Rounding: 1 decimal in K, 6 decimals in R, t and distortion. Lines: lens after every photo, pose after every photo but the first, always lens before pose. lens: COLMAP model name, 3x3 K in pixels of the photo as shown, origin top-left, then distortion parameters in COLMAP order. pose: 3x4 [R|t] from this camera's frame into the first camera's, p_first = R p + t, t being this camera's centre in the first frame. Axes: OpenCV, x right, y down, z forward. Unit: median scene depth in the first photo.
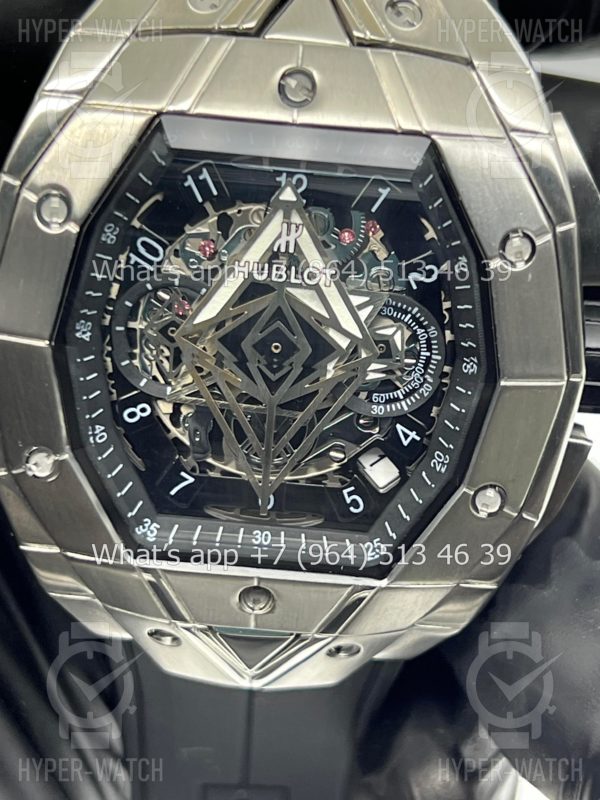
lens RADIAL K [[1832.6, 0, 301.2], [0, 1832.6, 400.7], [0, 0, 1]] dist [0.214054, 0.000000]
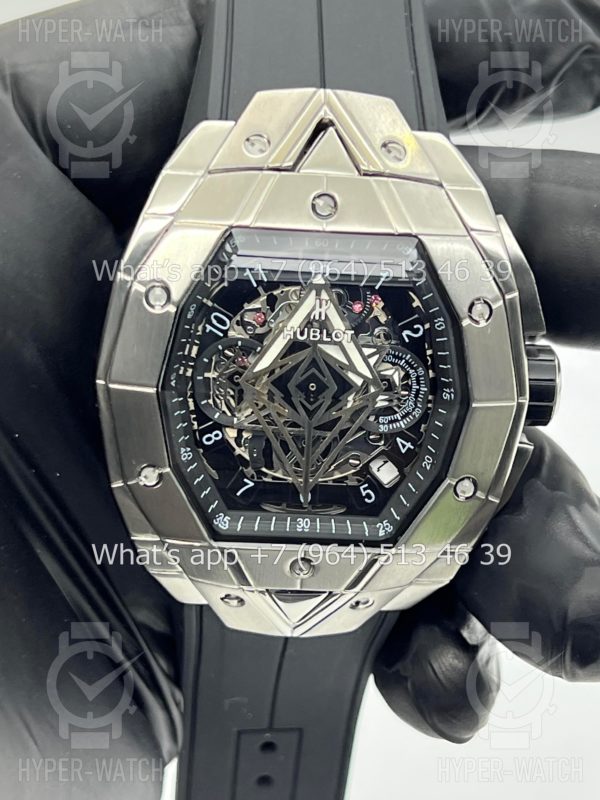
lens RADIAL K [[1832.6, 0, 303.8], [0, 1832.6, 401.6], [0, 0, 1]] dist [0.214054, 0.000000]
pose [[0.996220, -0.040110, 0.077045, -0.128948], [0.041924, 0.998877, -0.022074, 0.013283], [-0.076073, 0.025221, 0.996783, -0.407272]]
